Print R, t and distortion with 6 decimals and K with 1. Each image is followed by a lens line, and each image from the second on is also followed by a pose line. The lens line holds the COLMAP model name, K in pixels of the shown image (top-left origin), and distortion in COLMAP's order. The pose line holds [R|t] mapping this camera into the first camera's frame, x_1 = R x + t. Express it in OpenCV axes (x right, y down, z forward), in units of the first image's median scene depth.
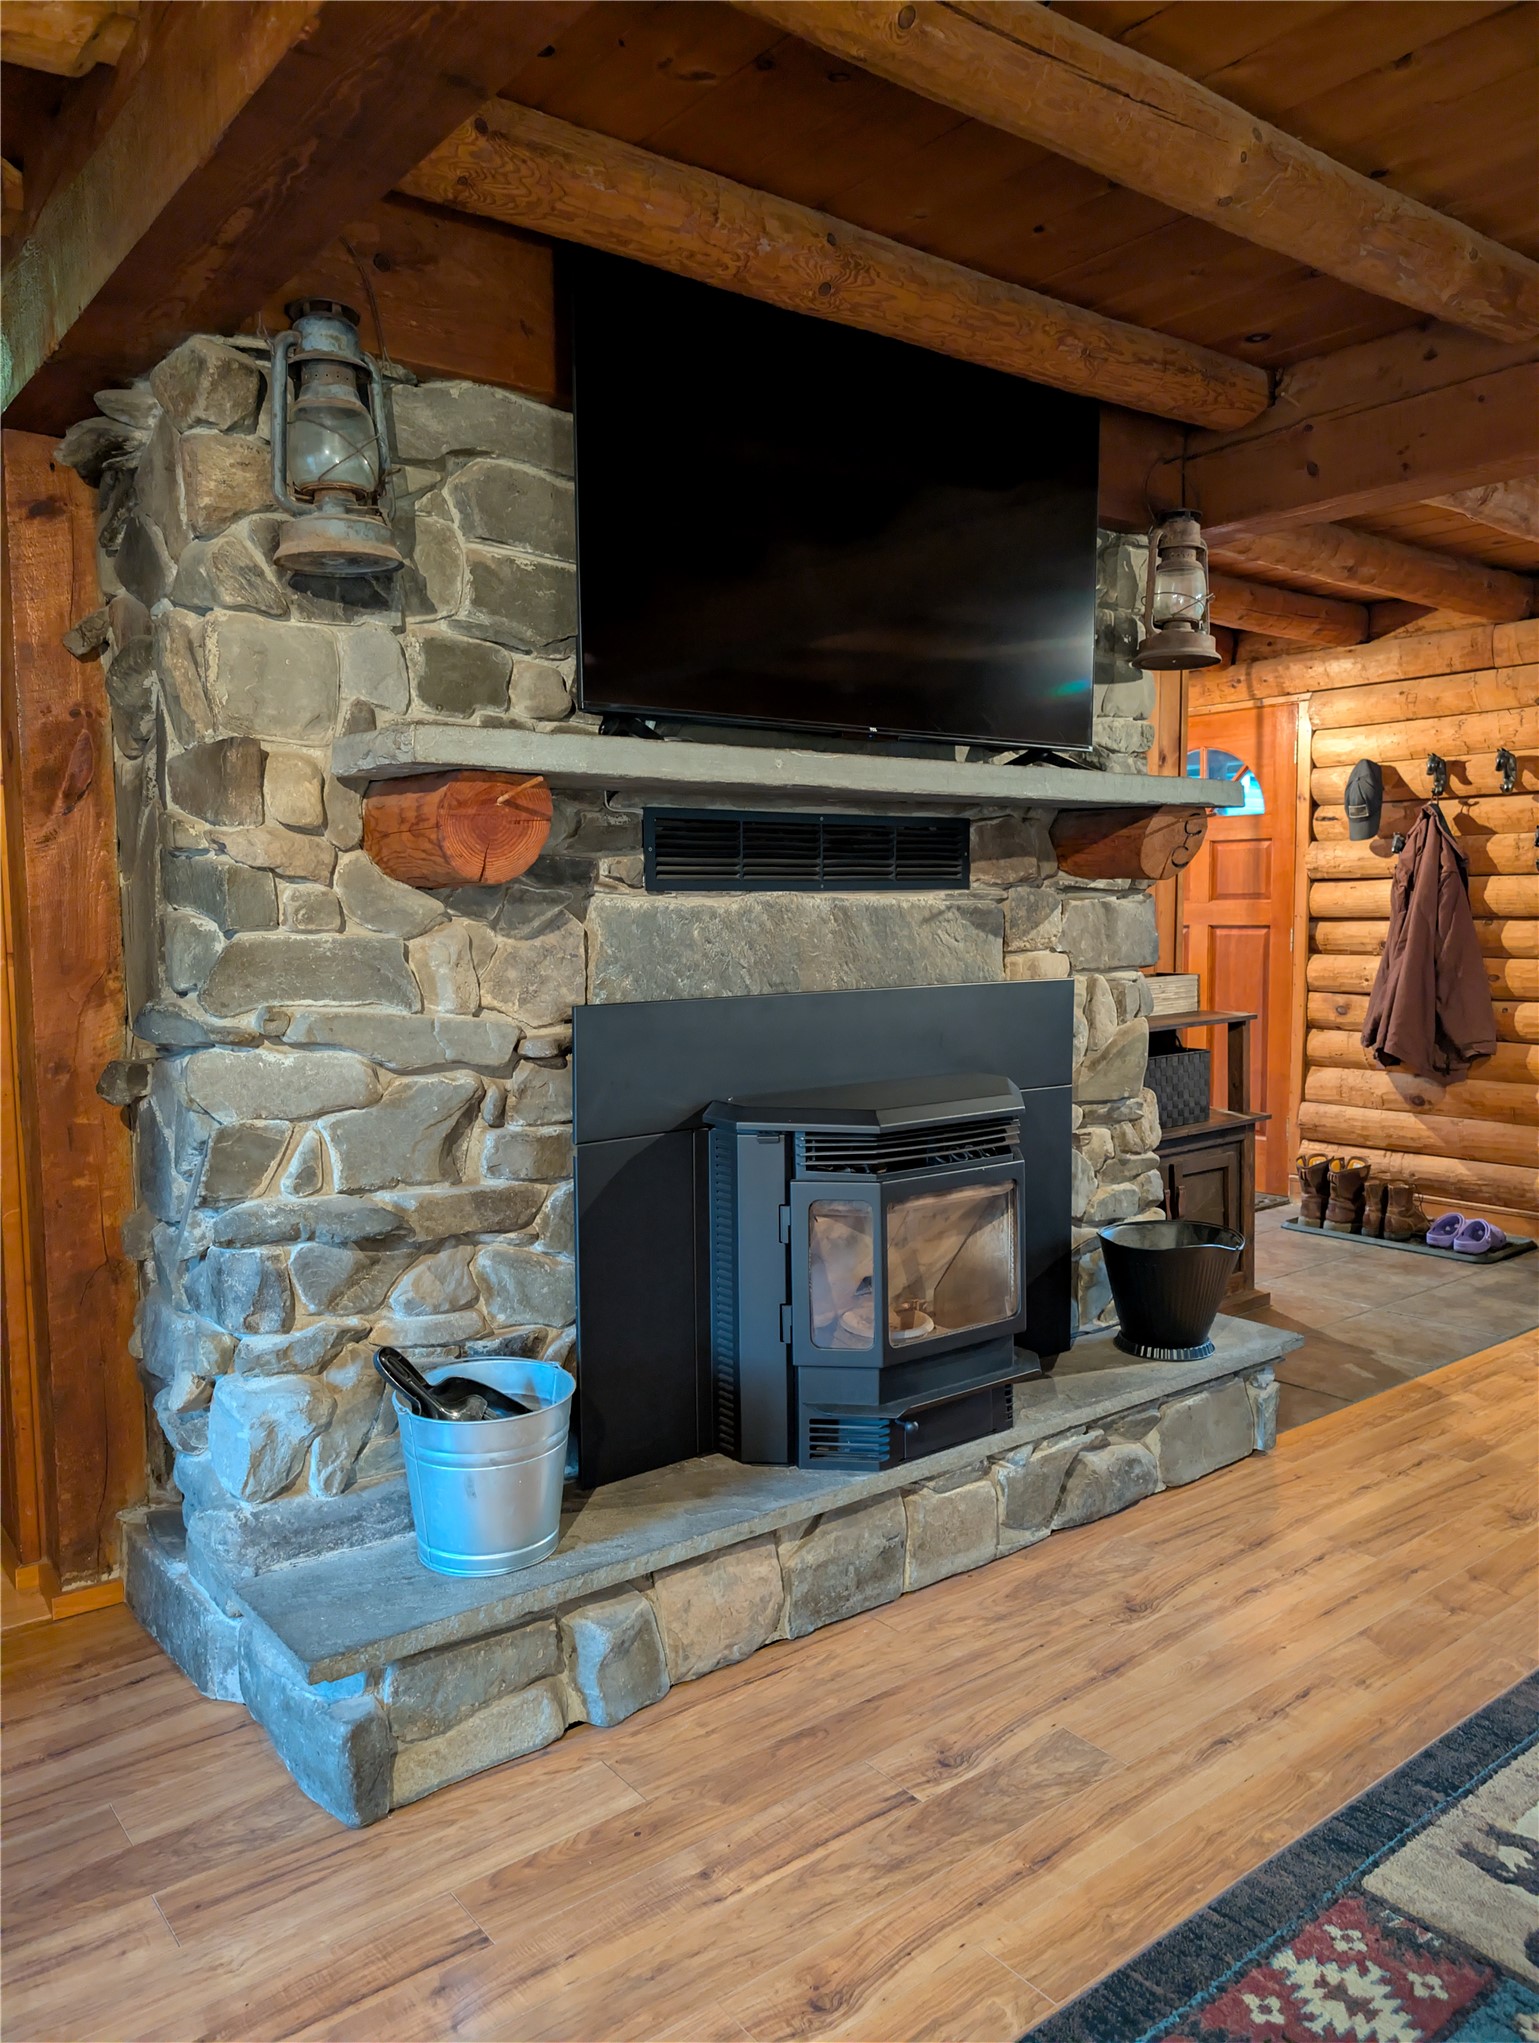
lens RADIAL K [[1478.4, 0, 767.4], [0, 1478.4, 1023.2], [0, 0, 1]] dist [0.043039, -0.034024]
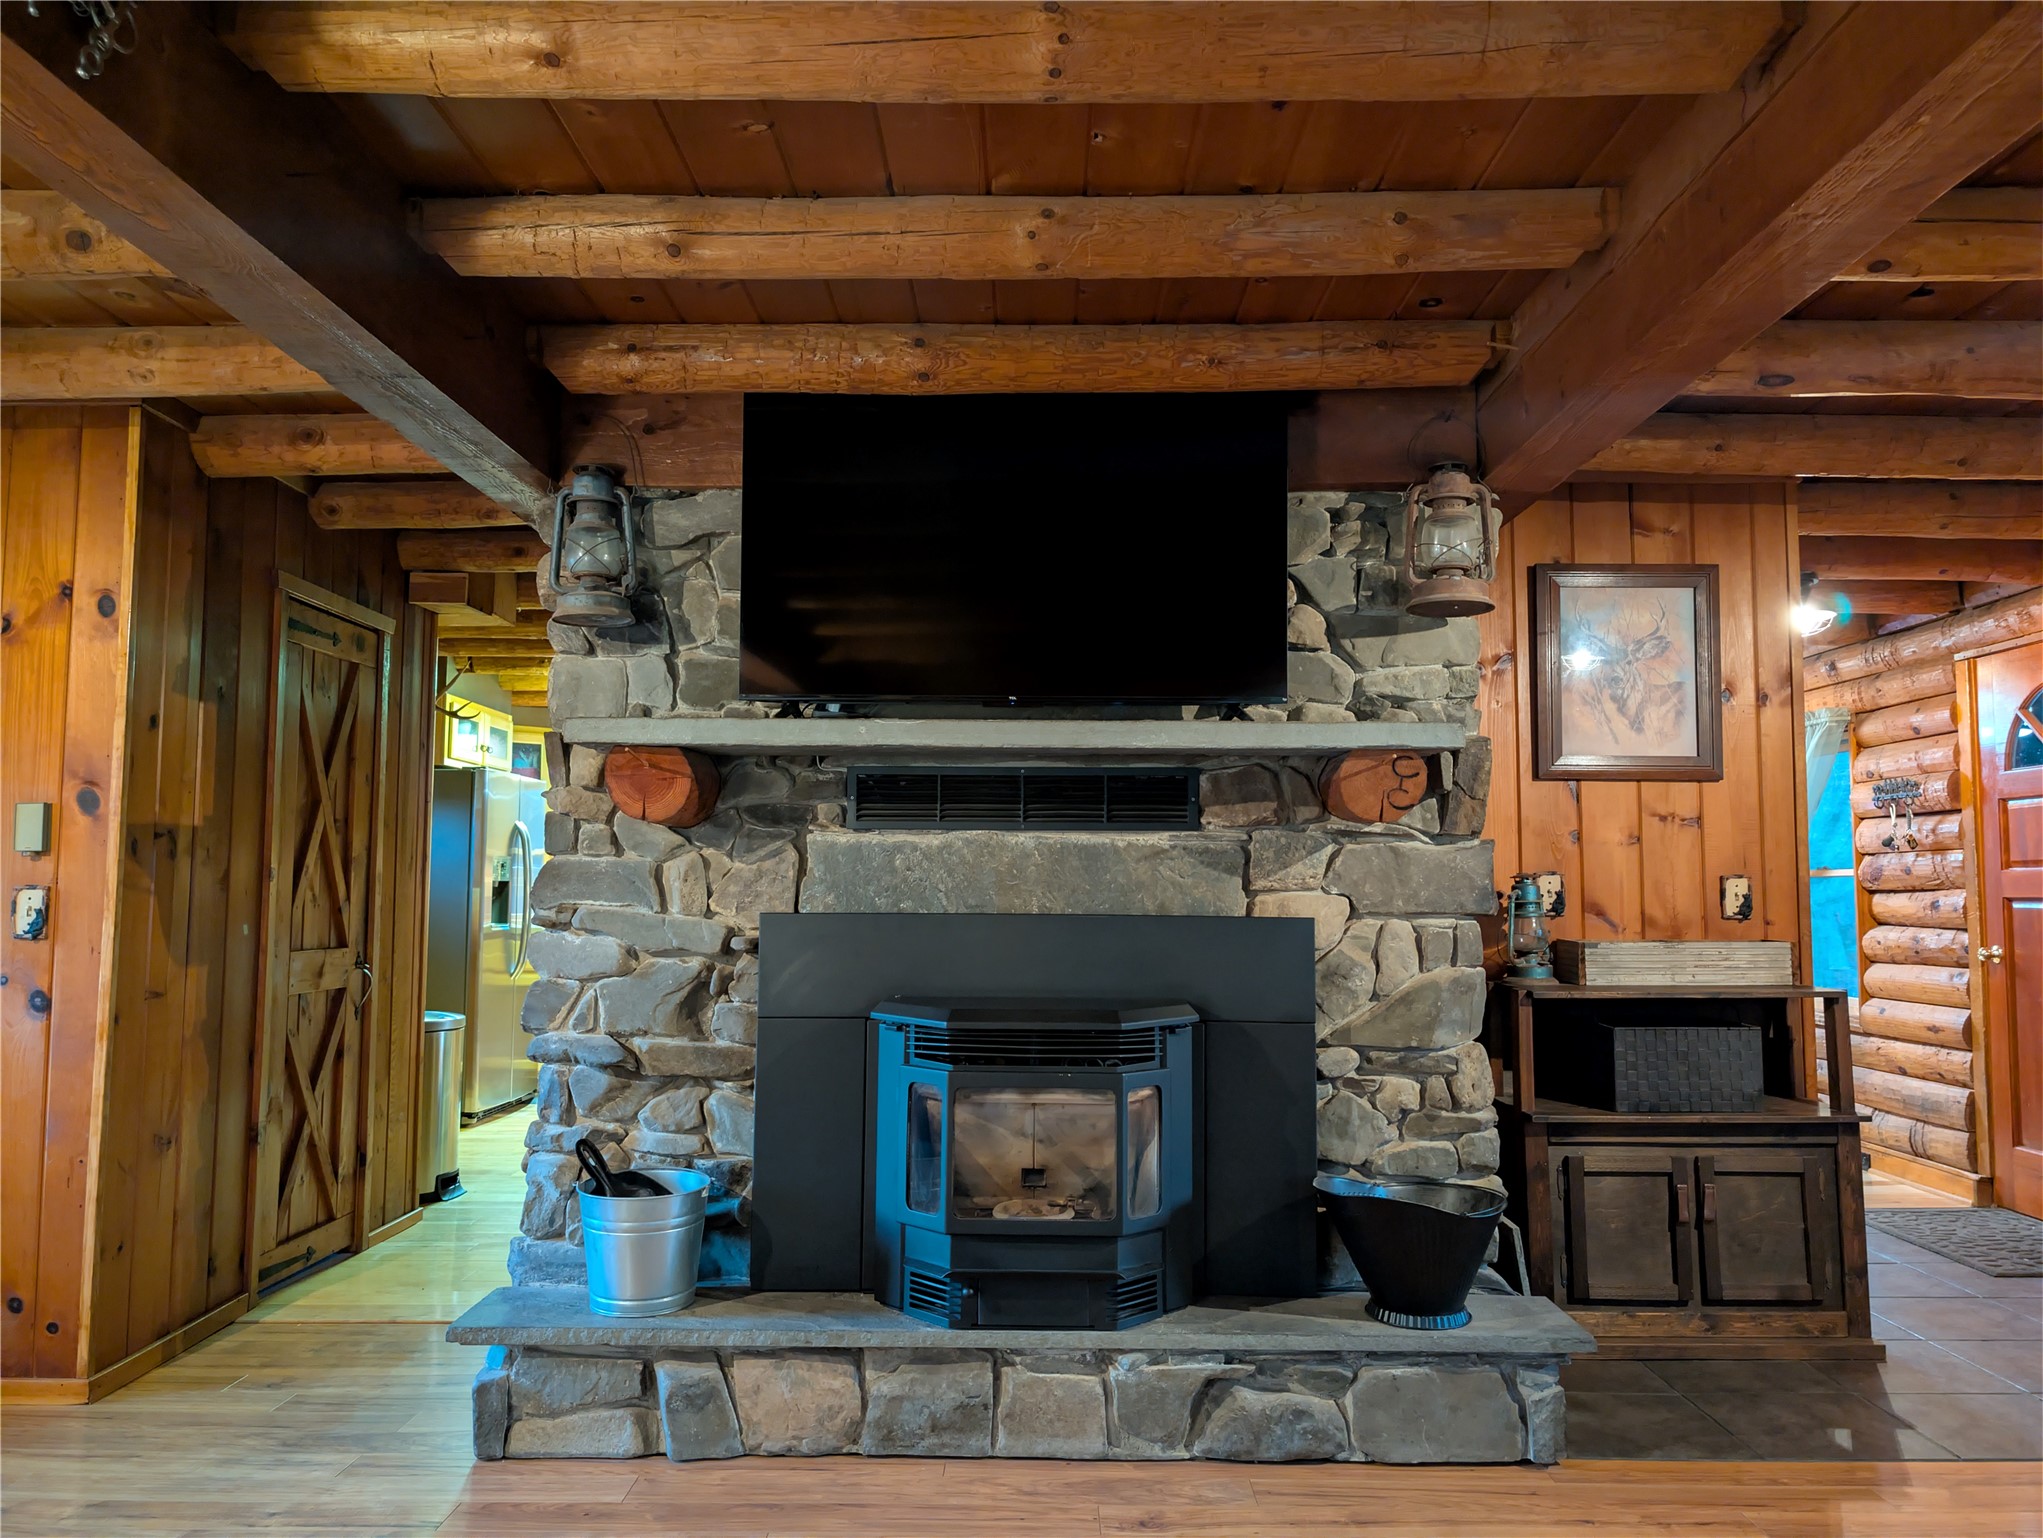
lens RADIAL K [[1478.4, 0, 1024.1], [0, 1478.4, 770.4], [0, 0, 1]] dist [0.043039, -0.034024]
pose [[0.776273, -0.034960, -0.629426, 0.874109], [-0.064785, 0.988750, -0.134818, 0.025249], [0.627059, 0.145433, 0.765276, 0.089626]]
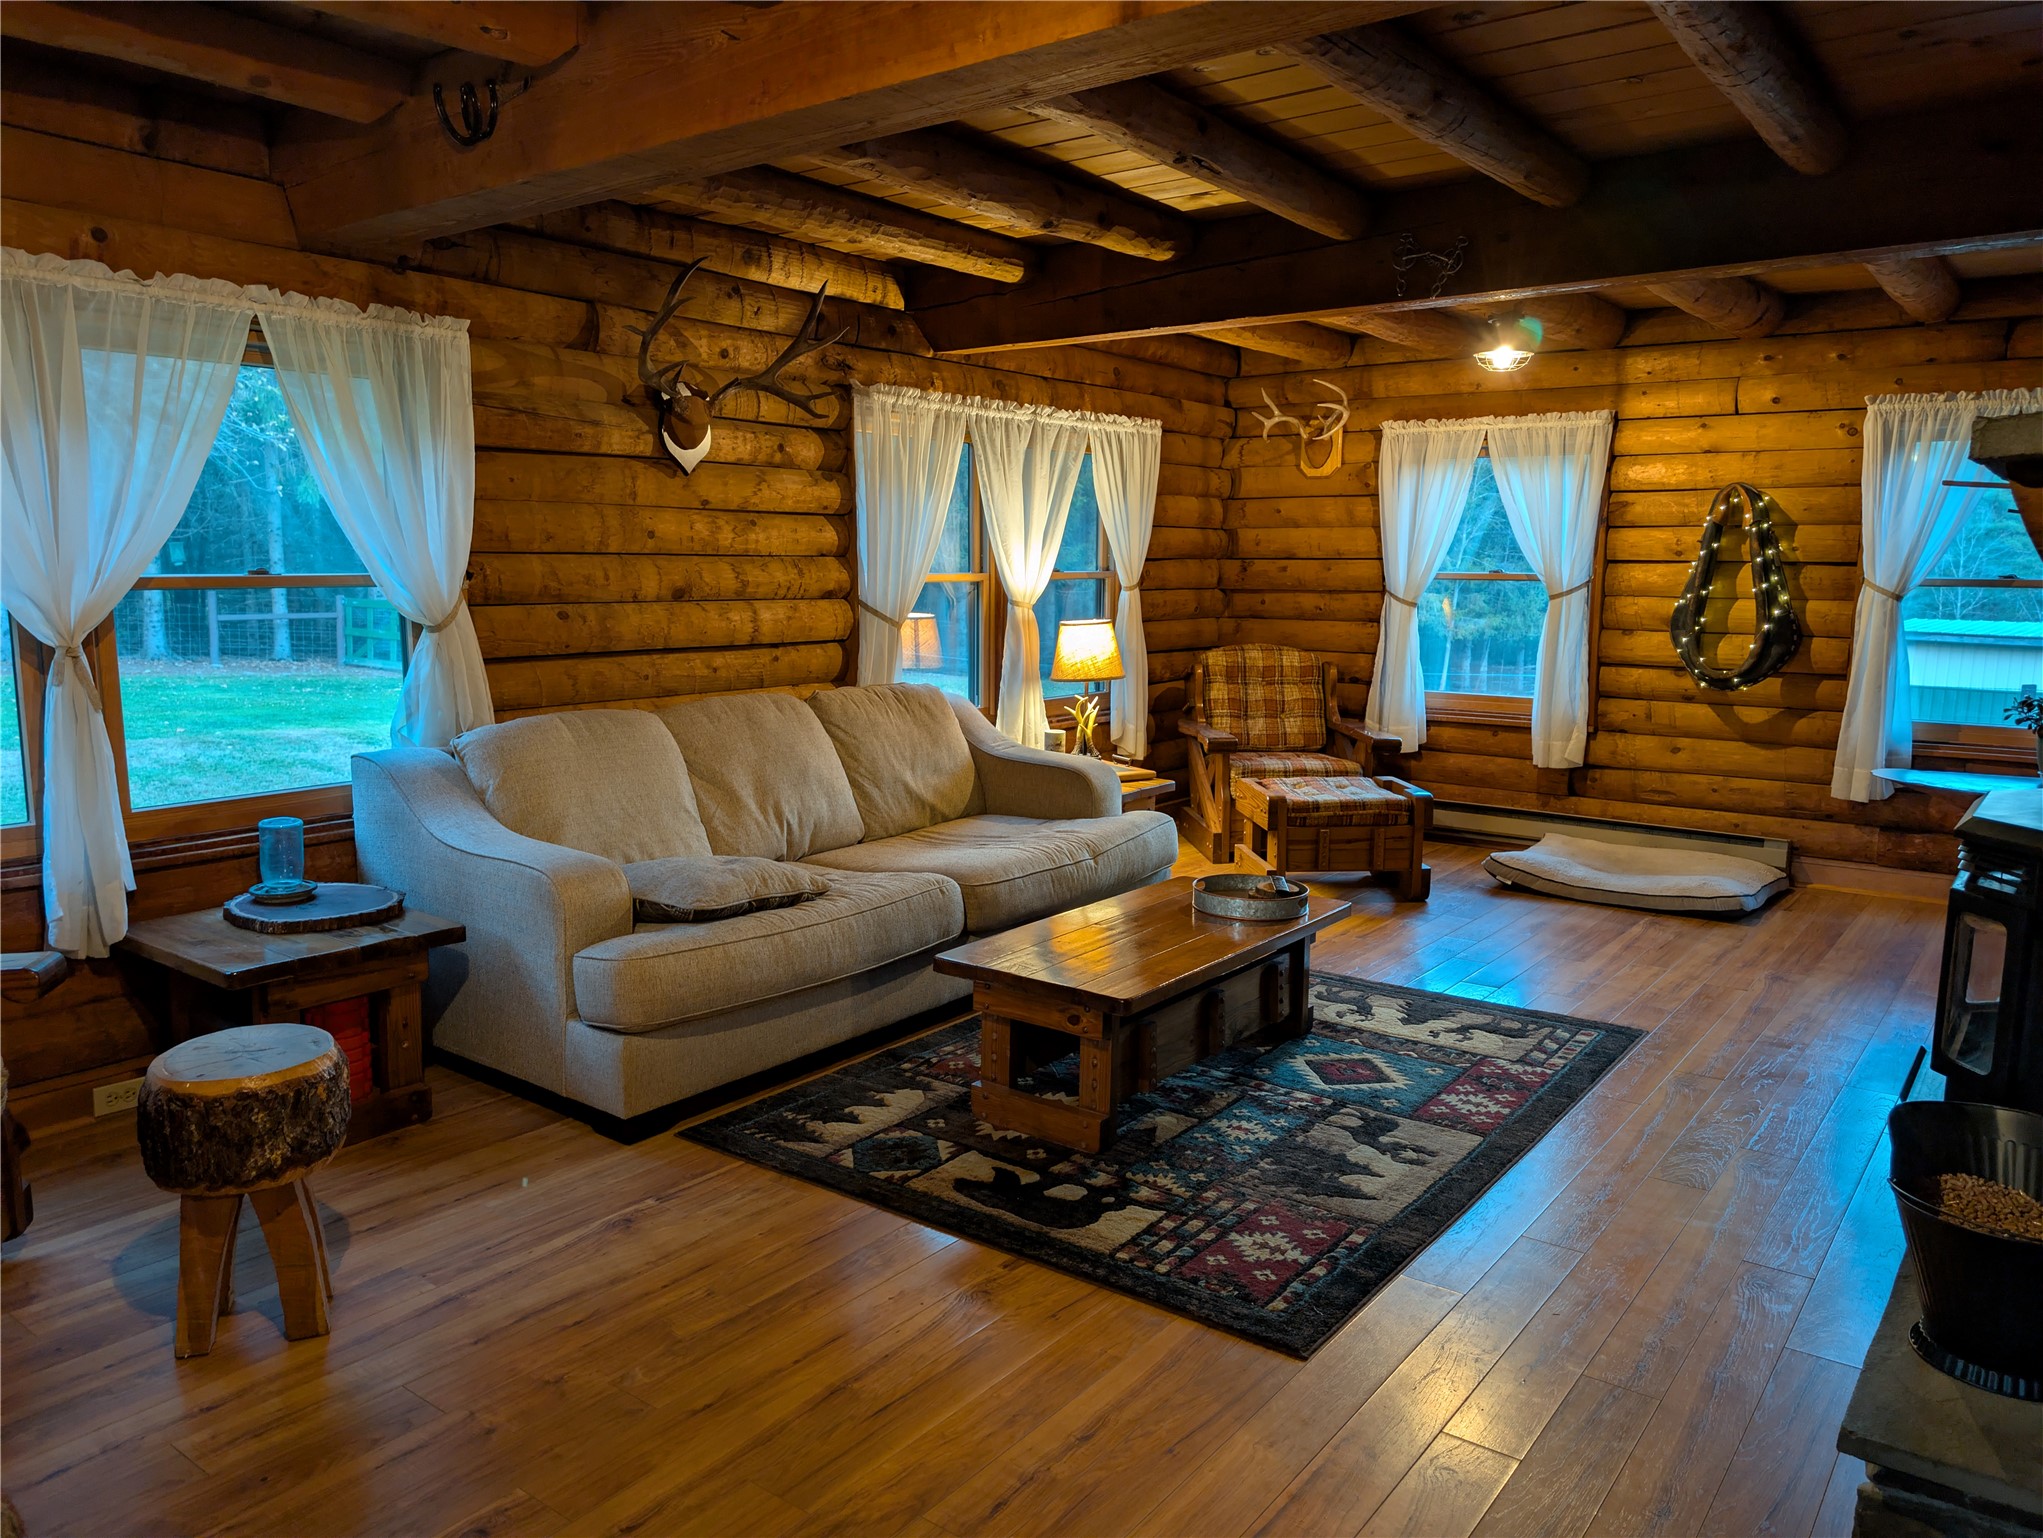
lens RADIAL K [[1478.4, 0, 1021.2], [0, 1478.4, 767.8], [0, 0, 1]] dist [0.043039, -0.034024]
pose [[-0.966158, 0.041225, -0.254637, 1.023920], [-0.017157, 0.974691, 0.222898, -0.185705], [0.257381, 0.219723, -0.940998, 1.824515]]
